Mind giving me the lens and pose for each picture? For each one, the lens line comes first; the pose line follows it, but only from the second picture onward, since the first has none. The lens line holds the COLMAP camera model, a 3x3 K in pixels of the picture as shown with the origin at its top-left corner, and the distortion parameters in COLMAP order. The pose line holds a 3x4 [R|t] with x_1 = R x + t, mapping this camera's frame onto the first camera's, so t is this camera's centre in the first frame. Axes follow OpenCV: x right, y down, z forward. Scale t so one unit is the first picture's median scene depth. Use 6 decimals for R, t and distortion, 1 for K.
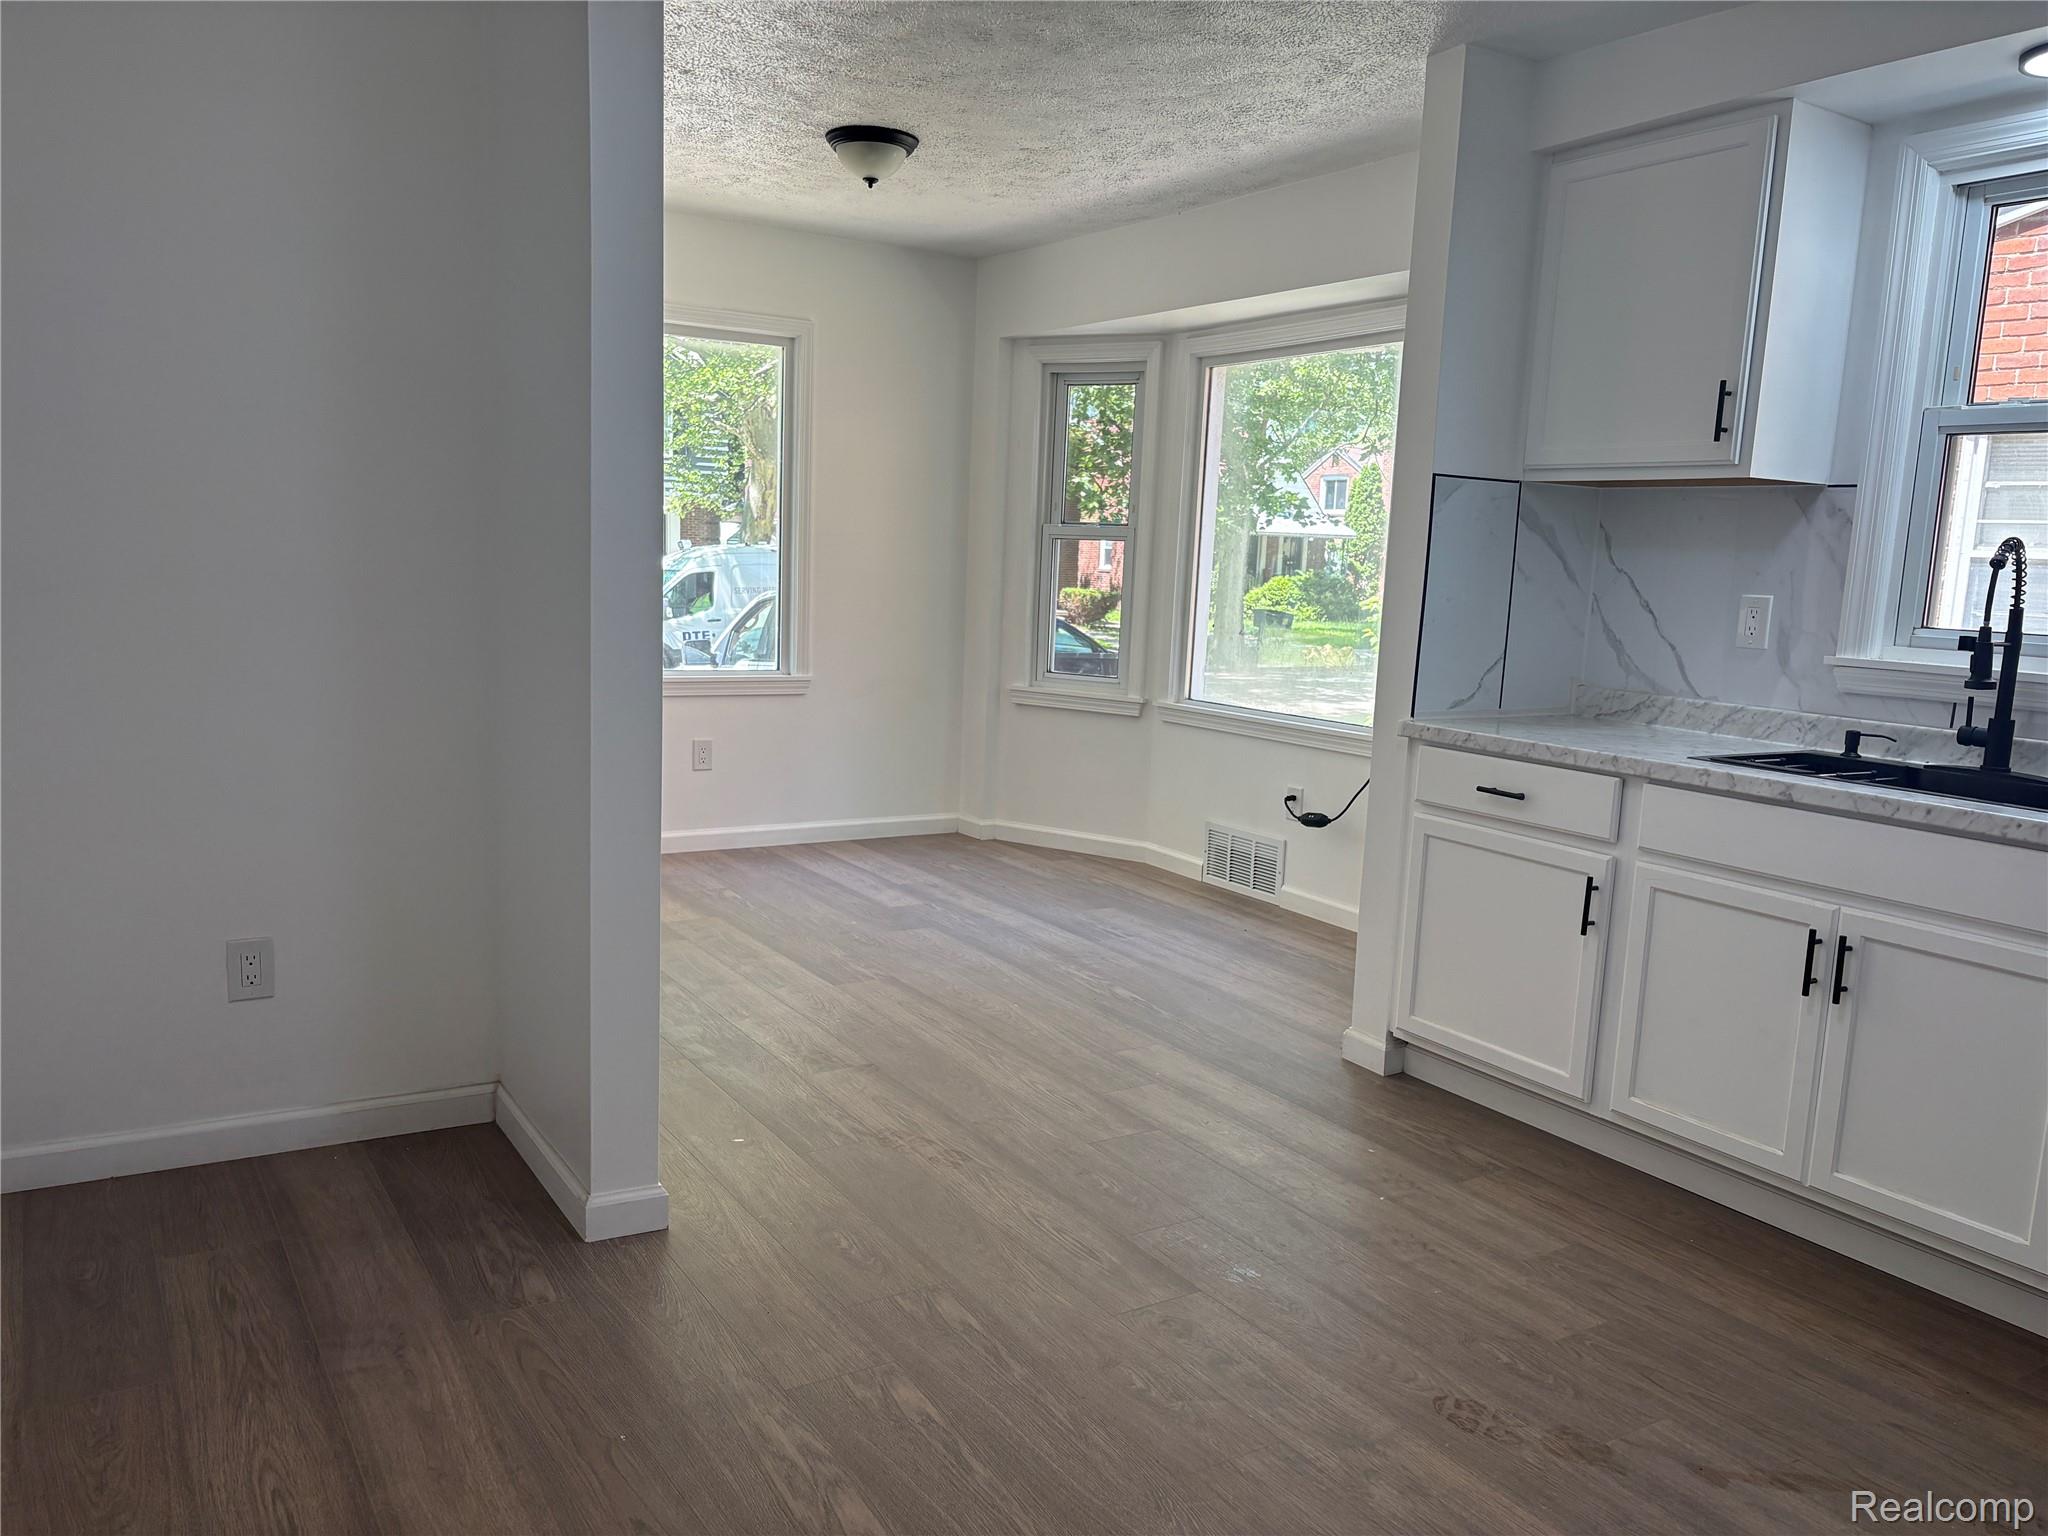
lens RADIAL K [[1545.9, 0, 1019.3], [0, 1545.9, 782.1], [0, 0, 1]] dist [0.049123, -0.064513]
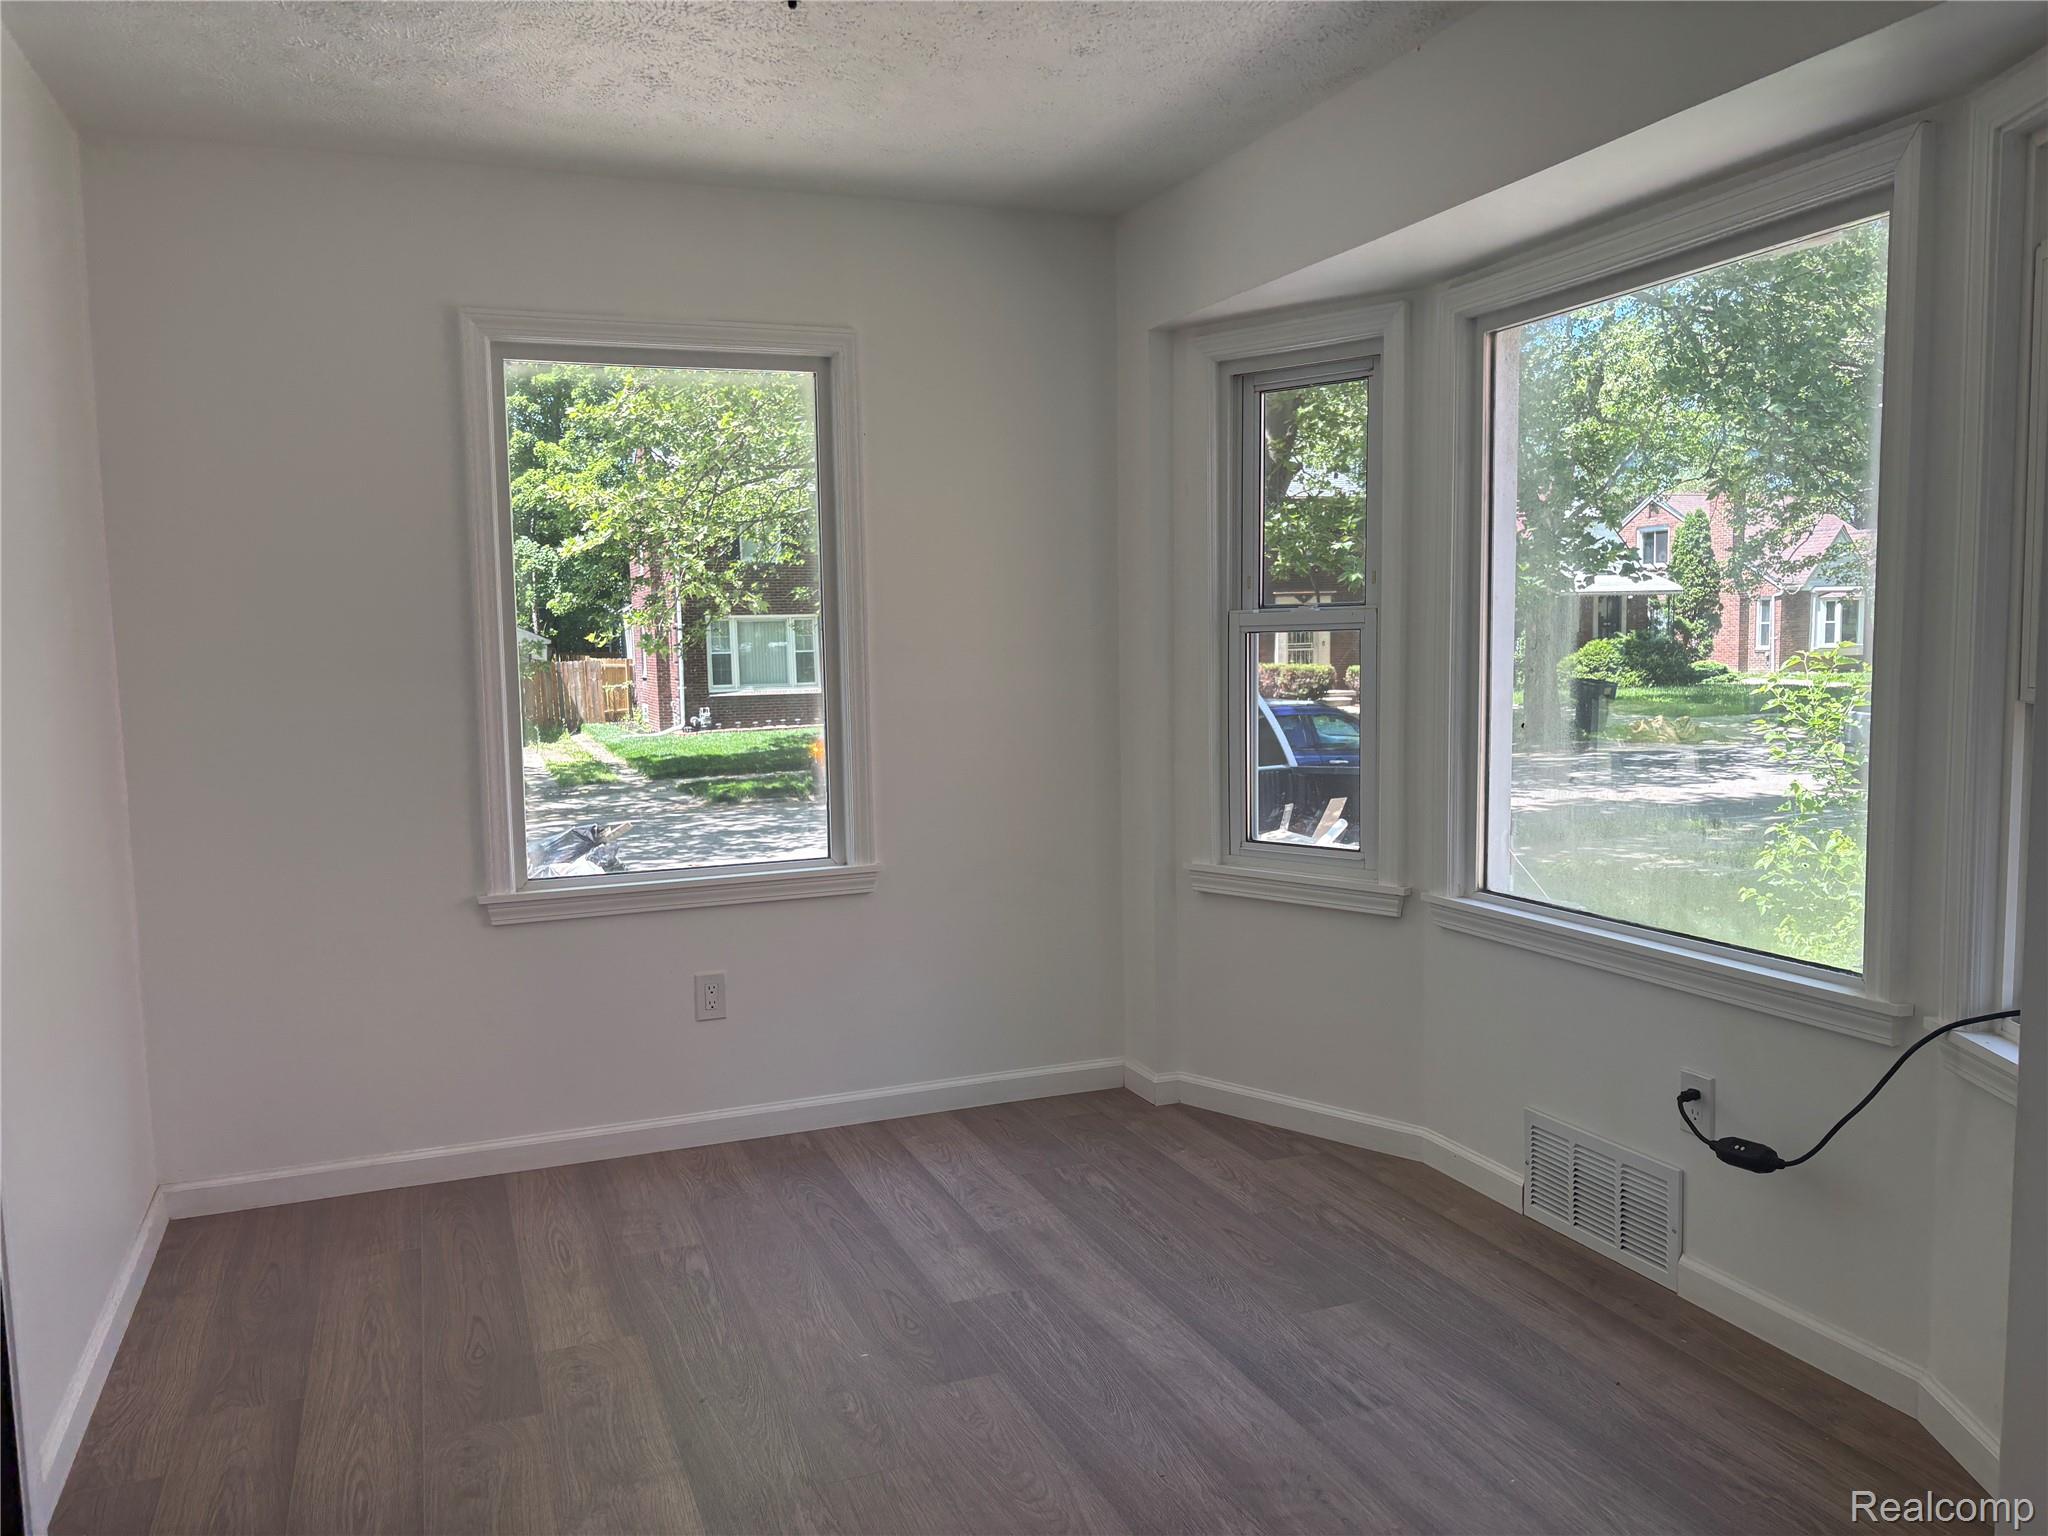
lens RADIAL K [[1545.9, 0, 1010.5], [0, 1545.9, 781.6], [0, 0, 1]] dist [0.049123, -0.064513]
pose [[0.980060, -0.041689, -0.194281, 0.061898], [0.030958, 0.997840, -0.057946, -0.082220], [0.196277, 0.050776, 0.979233, 0.474716]]
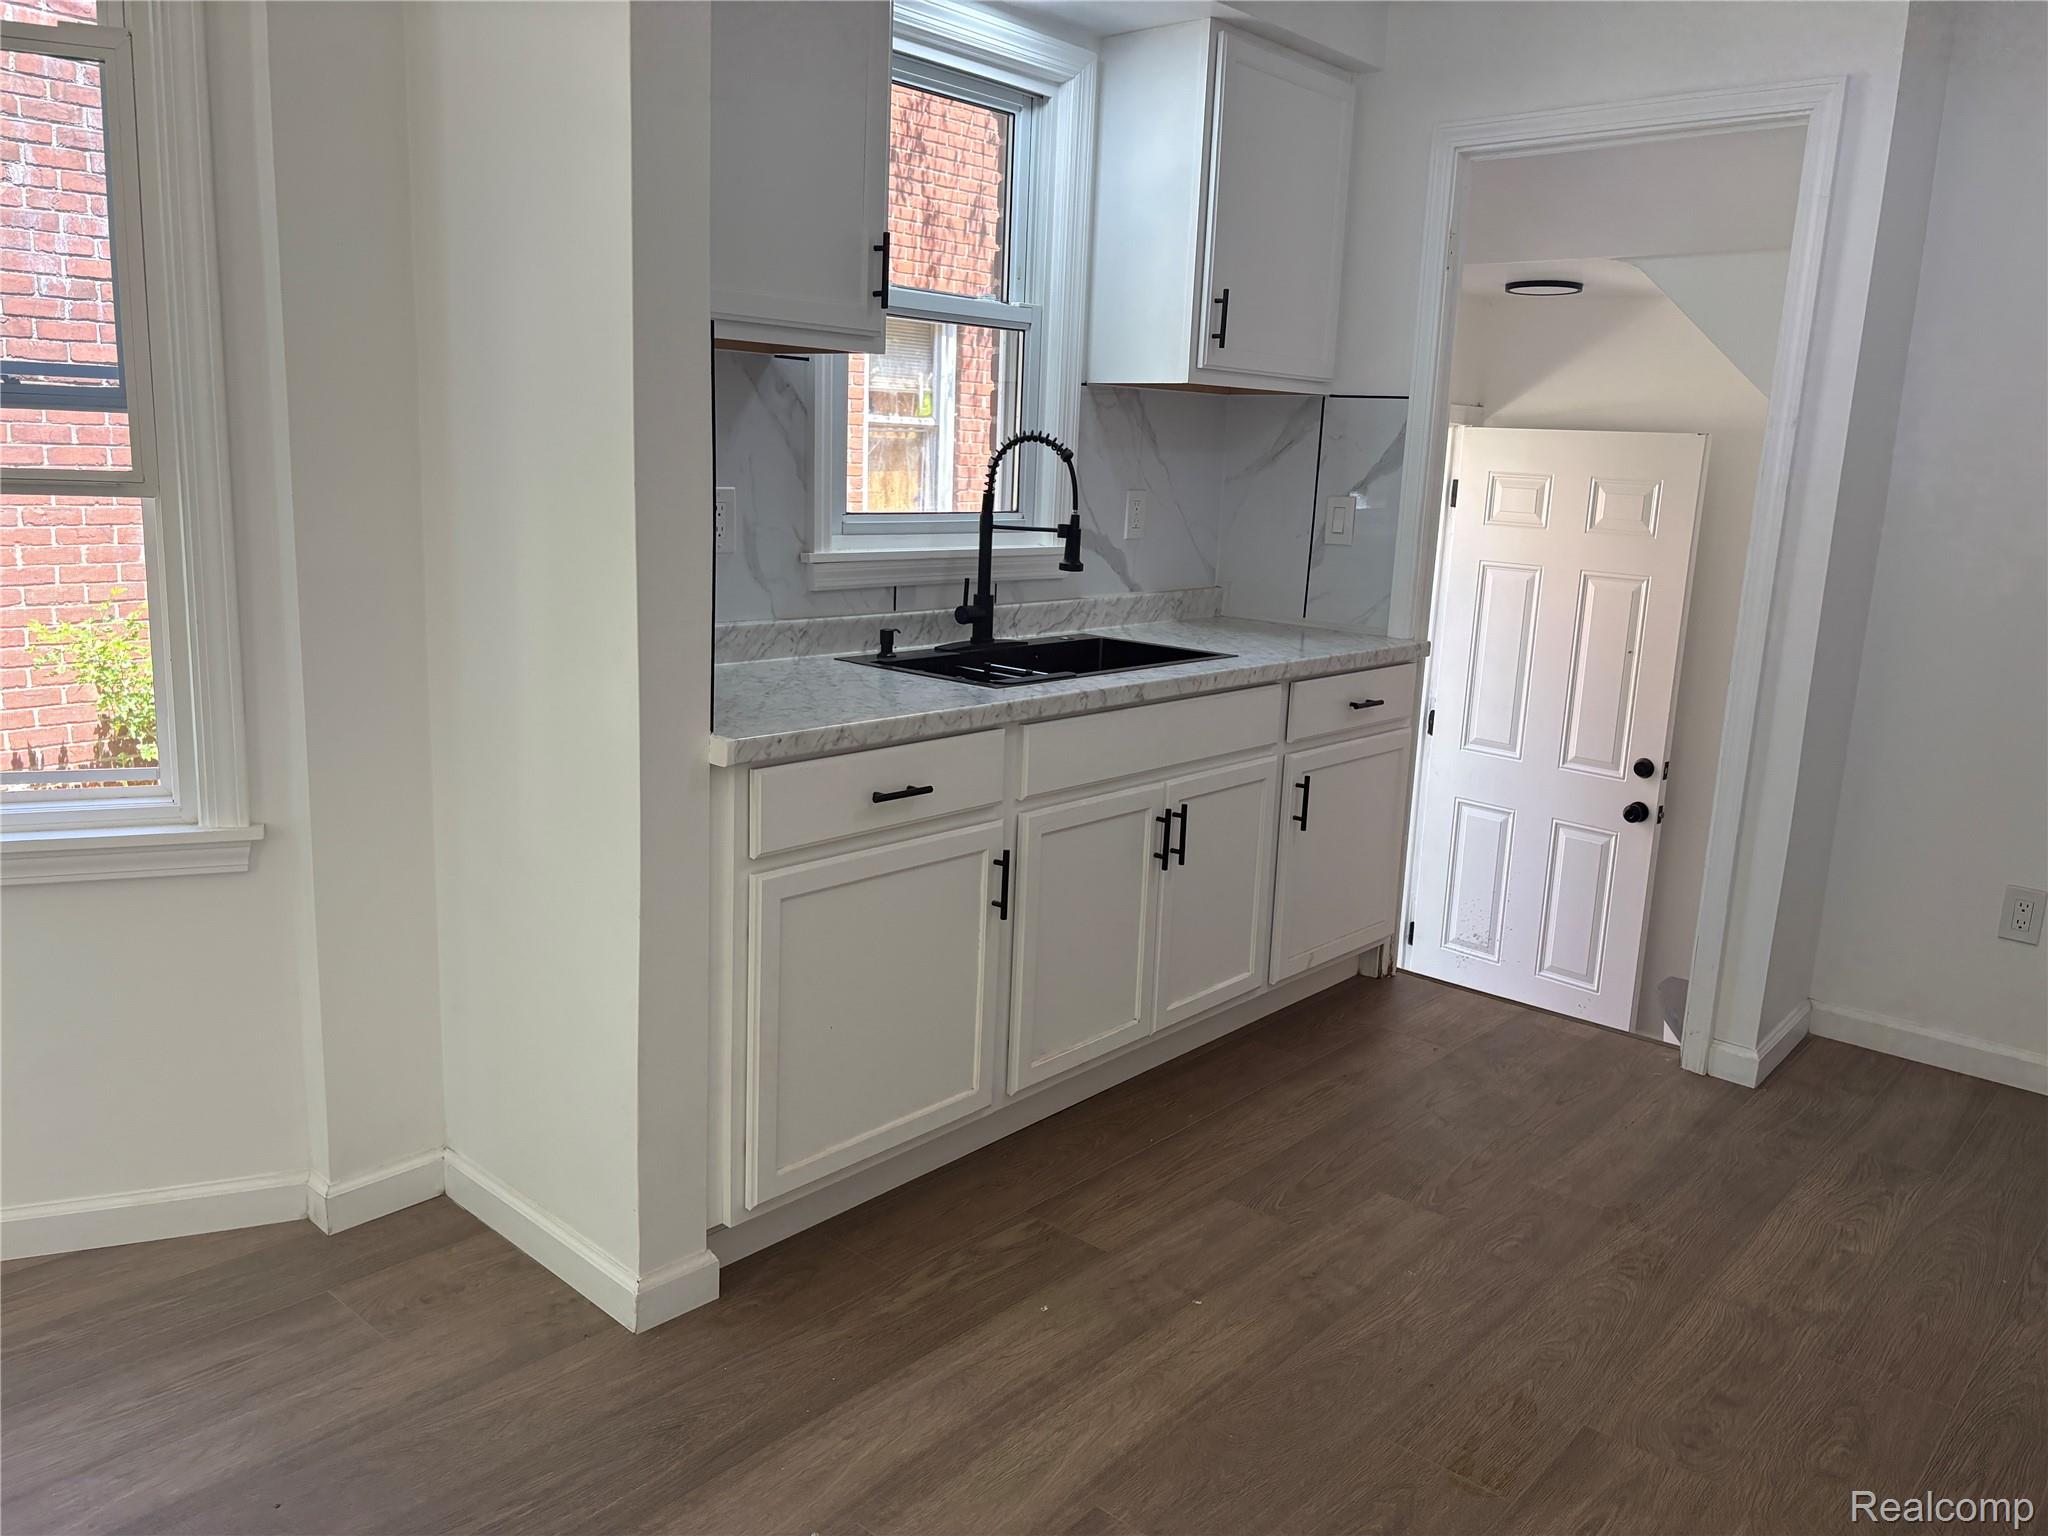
lens RADIAL K [[1545.9, 0, 1029.3], [0, 1545.9, 753.1], [0, 0, 1]] dist [0.049123, -0.064513]
pose [[-0.286480, -0.240600, 0.927384, -0.261808], [0.090752, 0.956788, 0.276263, -0.144963], [-0.953778, 0.163306, -0.252266, 0.792073]]
